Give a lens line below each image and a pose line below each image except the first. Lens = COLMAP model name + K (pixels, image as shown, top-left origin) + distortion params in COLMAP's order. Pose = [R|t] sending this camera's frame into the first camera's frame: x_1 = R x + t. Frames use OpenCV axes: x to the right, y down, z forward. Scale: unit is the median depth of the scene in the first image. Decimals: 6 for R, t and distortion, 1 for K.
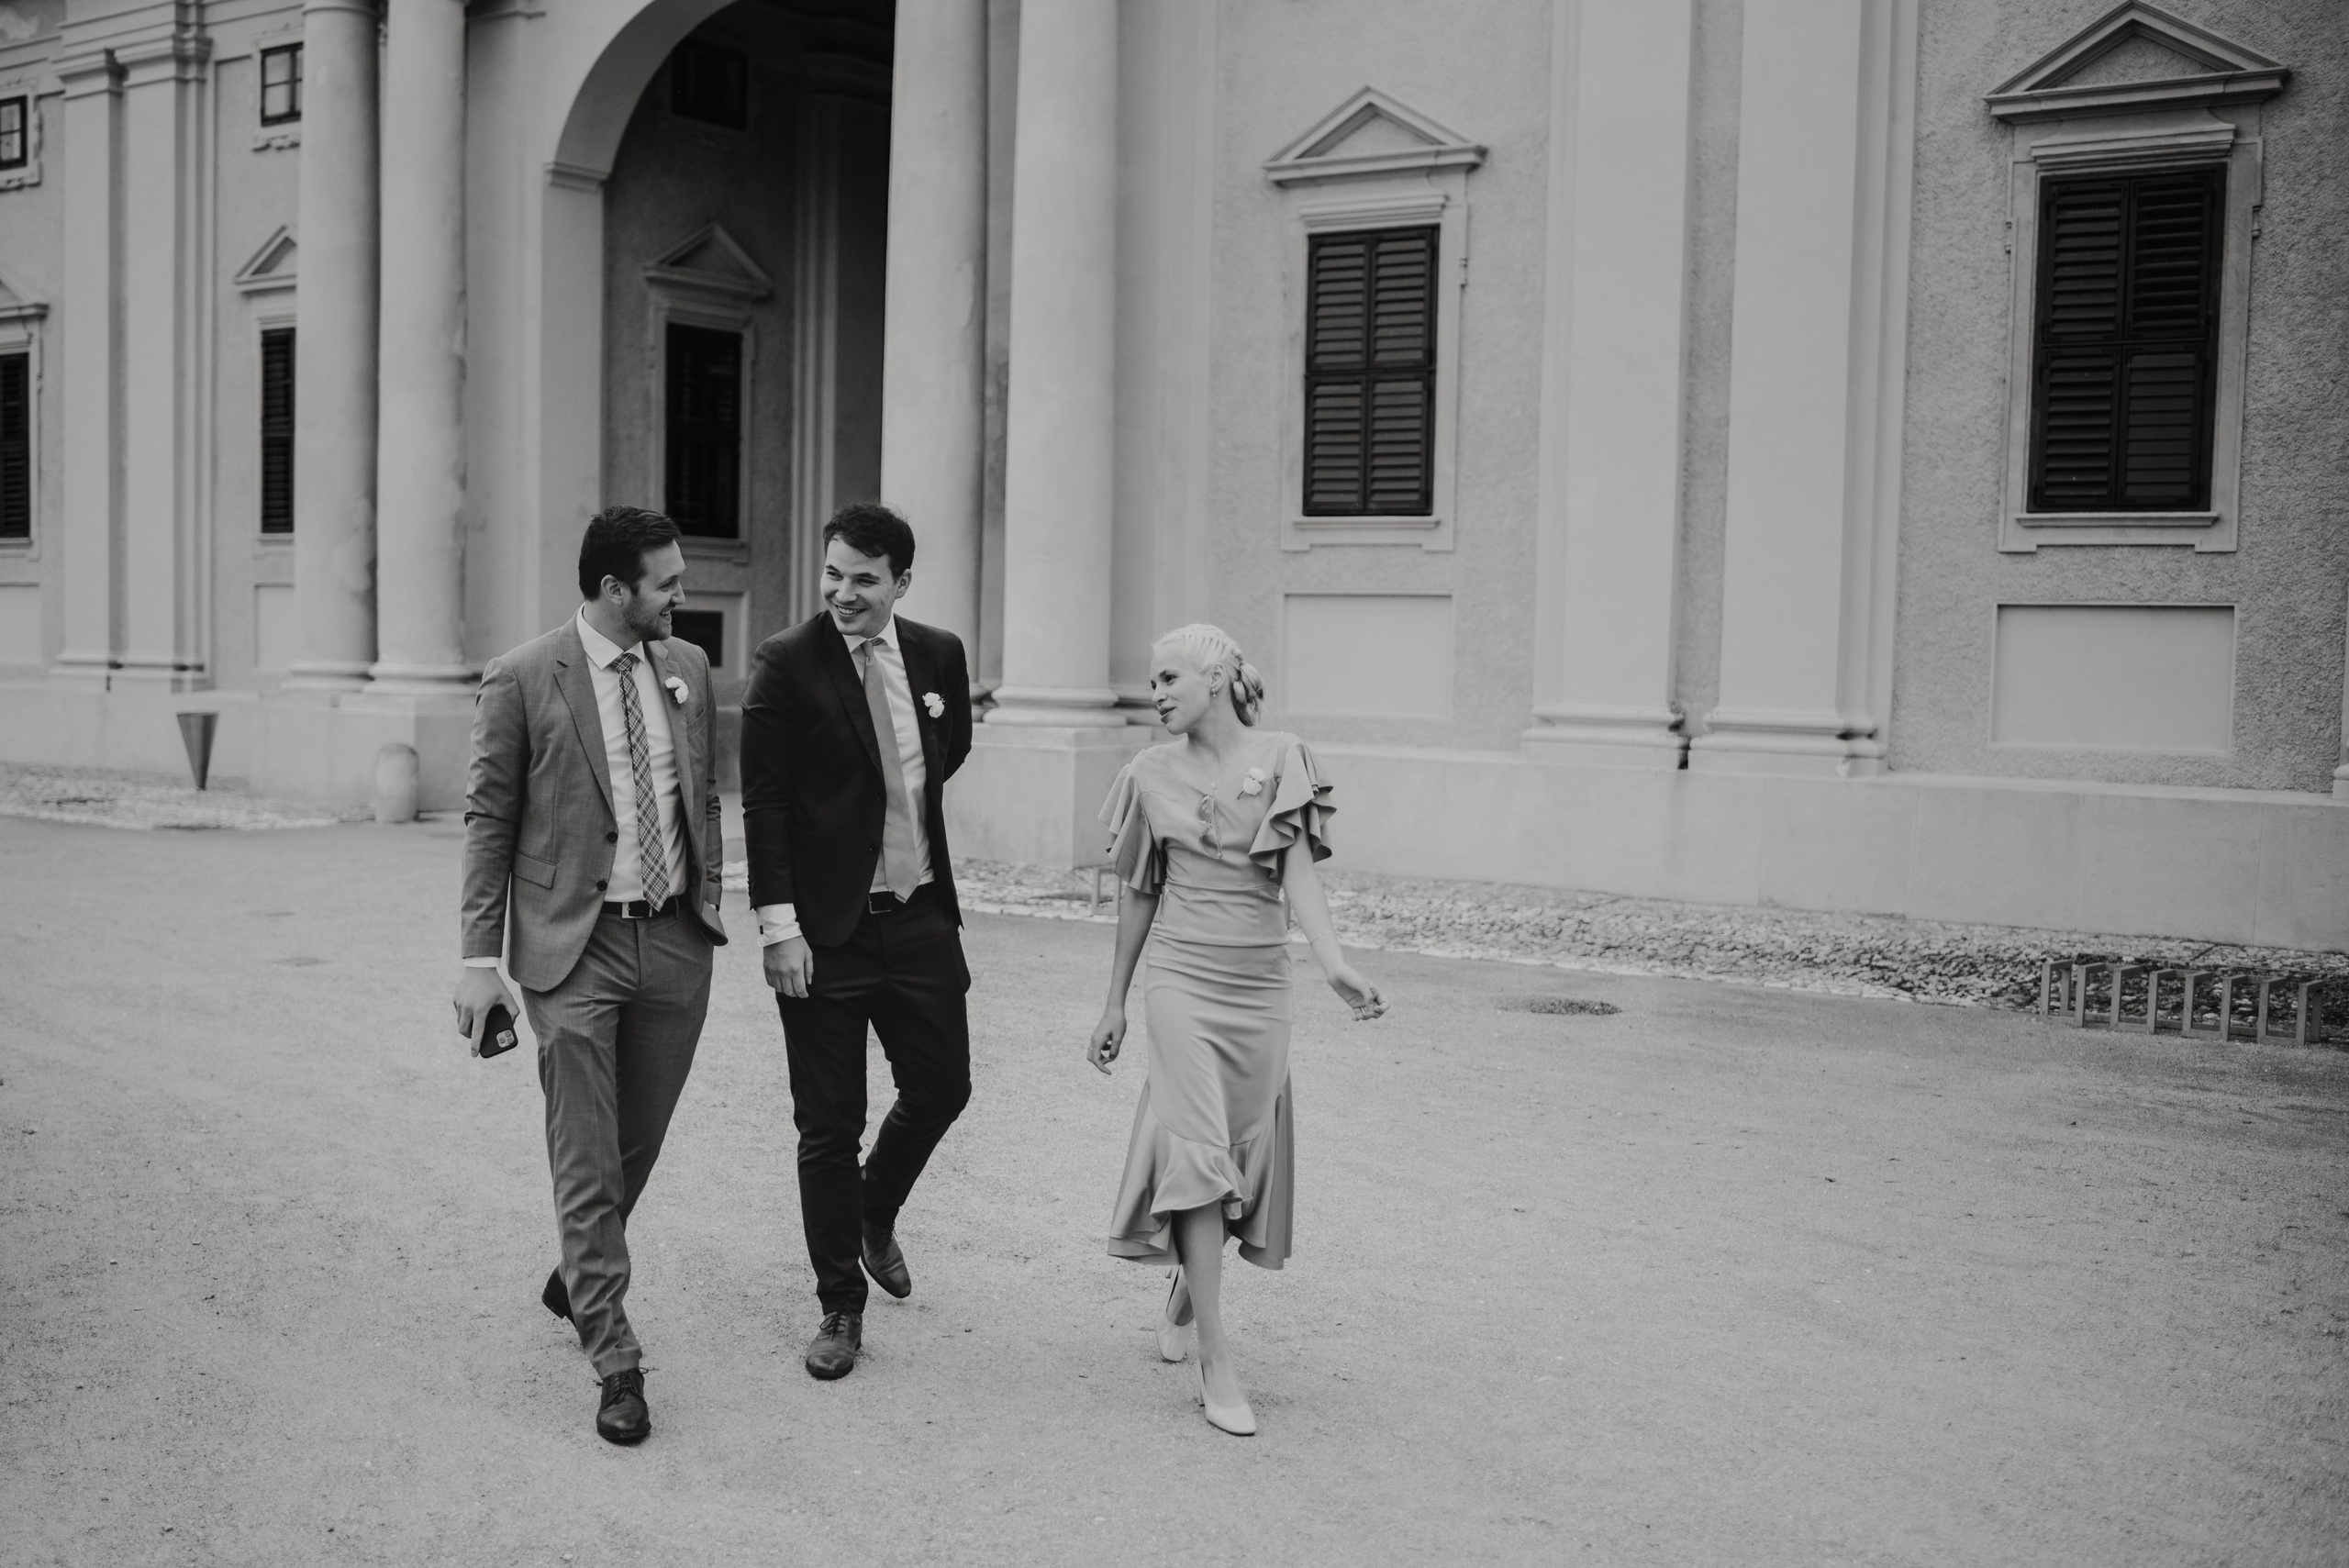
lens RADIAL K [[2507.1, 0, 1164.4], [0, 2507.1, 823.7], [0, 0, 1]] dist [-0.132719, 0.121926]
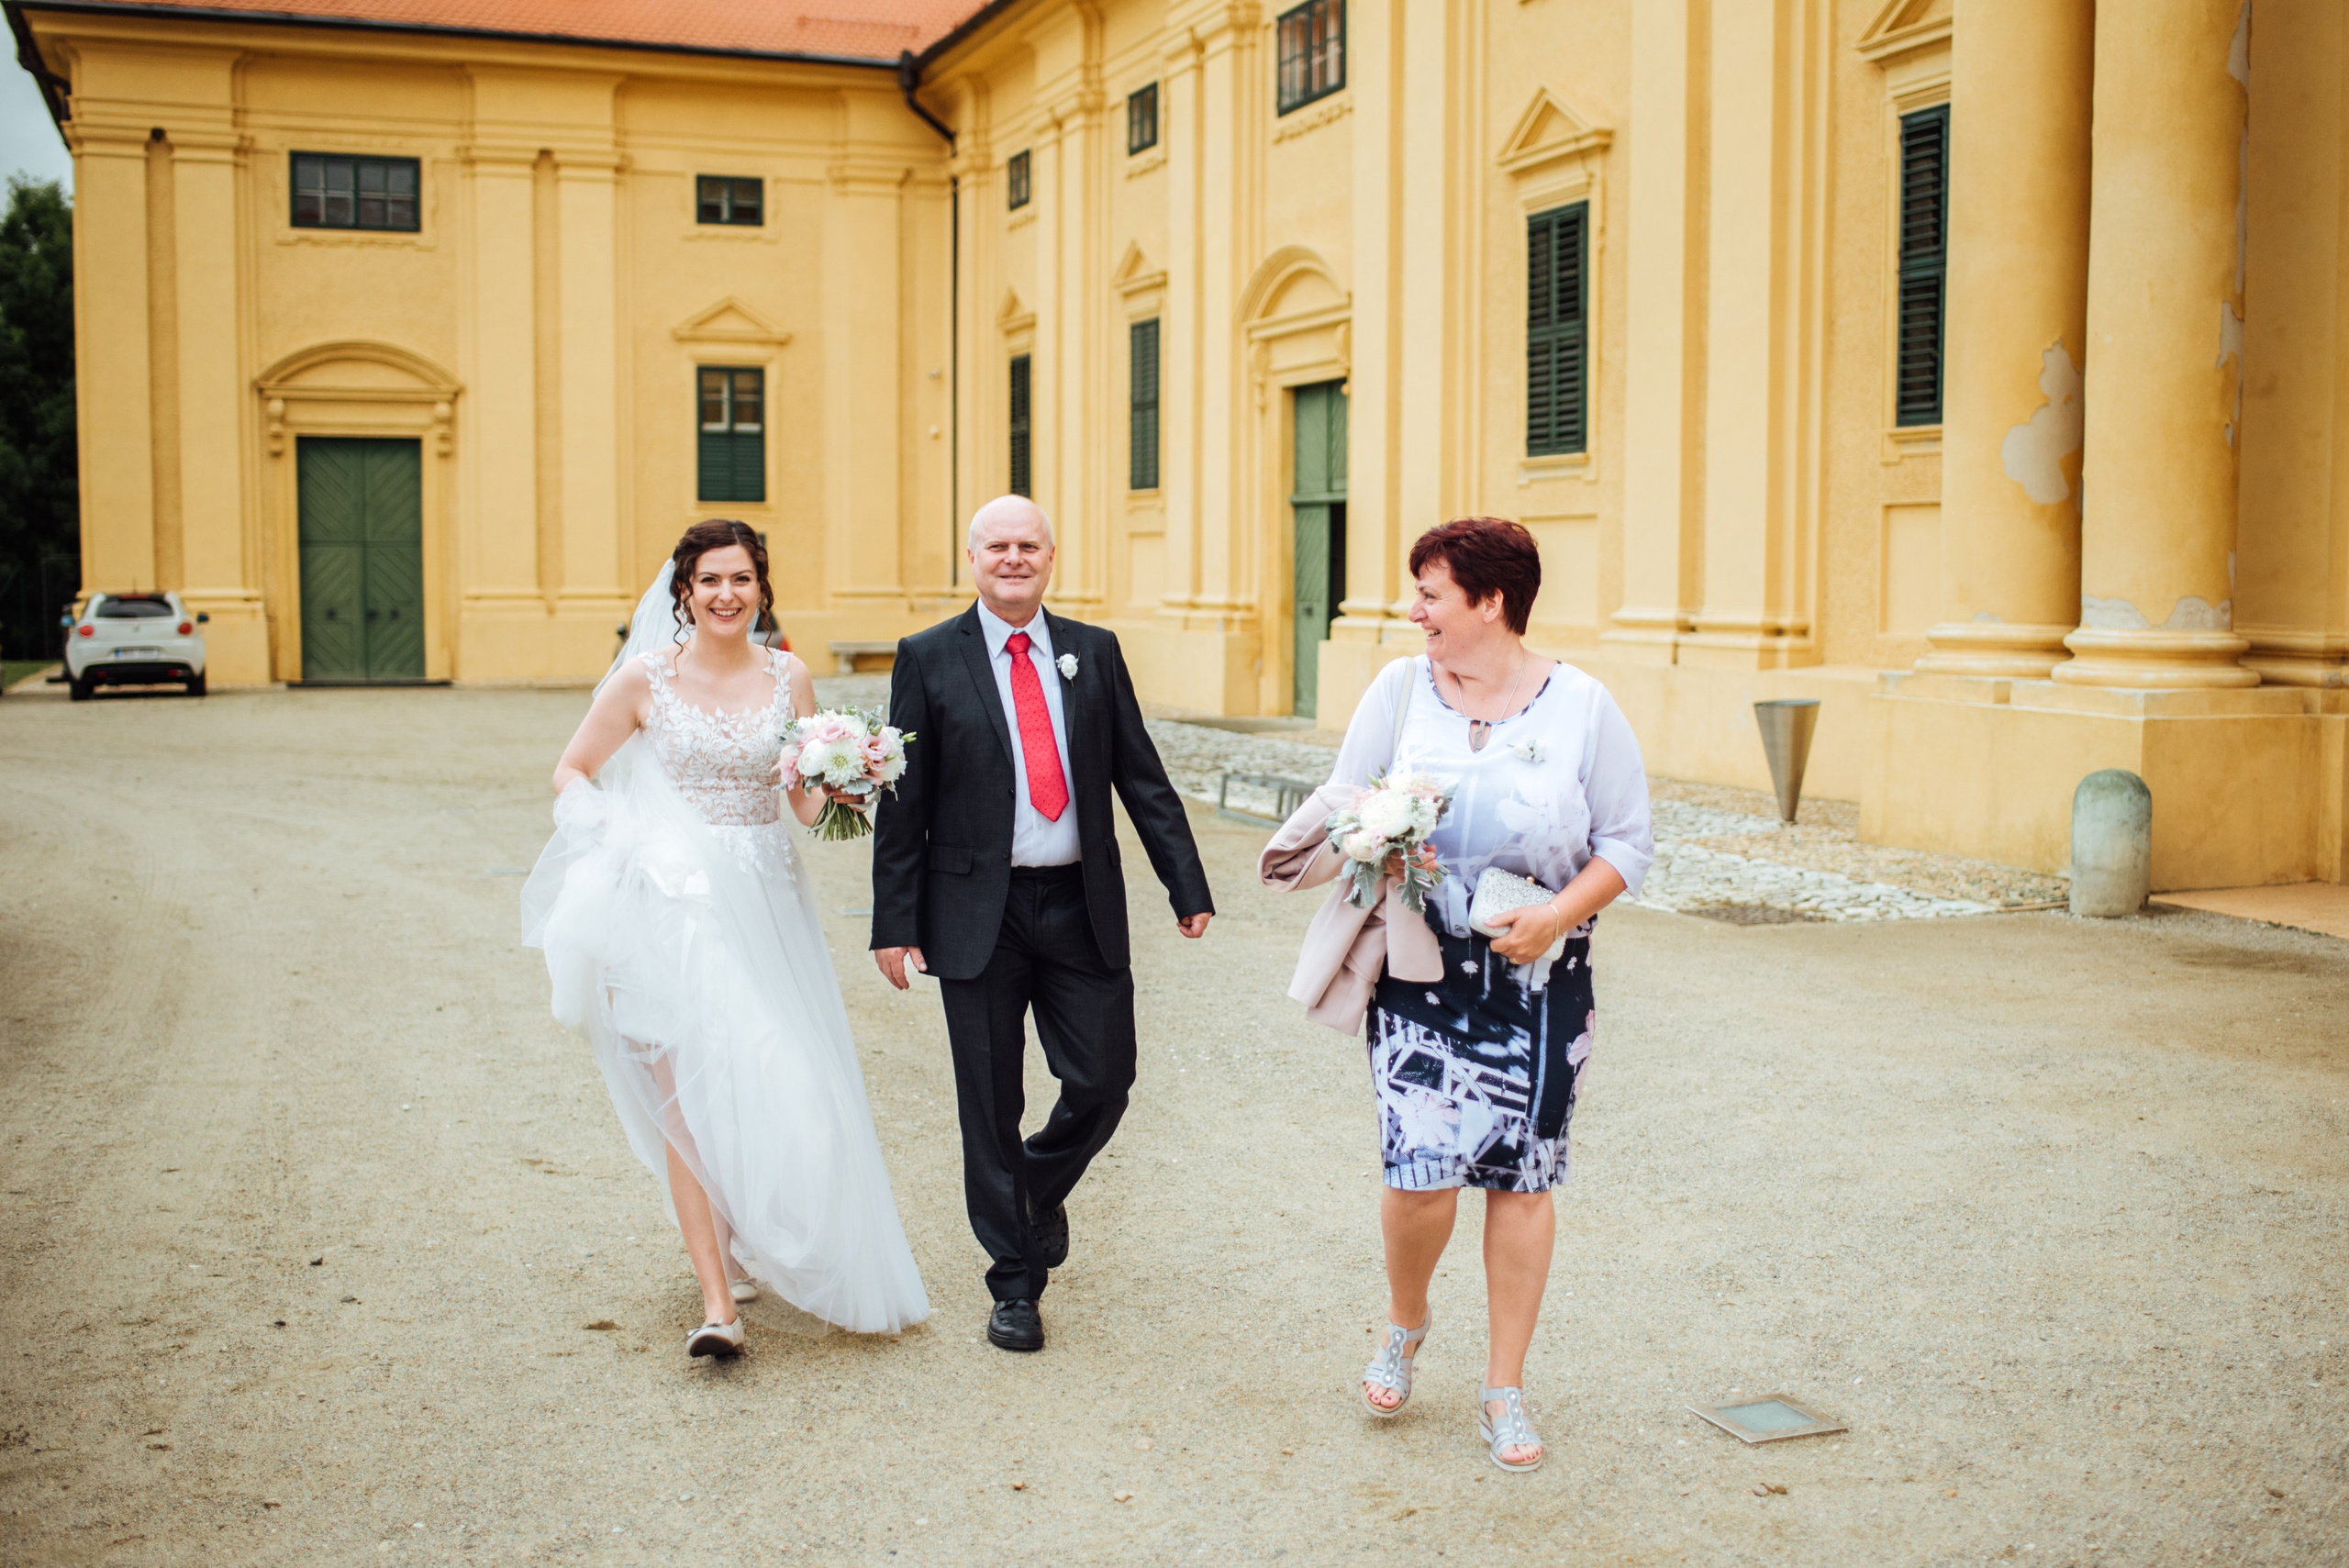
lens RADIAL K [[2507.1, 0, 1164.4], [0, 2507.1, 823.7], [0, 0, 1]] dist [-0.132719, 0.121926]
pose [[0.798871, 0.042398, -0.600006, -0.122240], [-0.032629, 0.999099, 0.027156, -0.023922], [0.600616, -0.002116, 0.799534, 0.356347]]
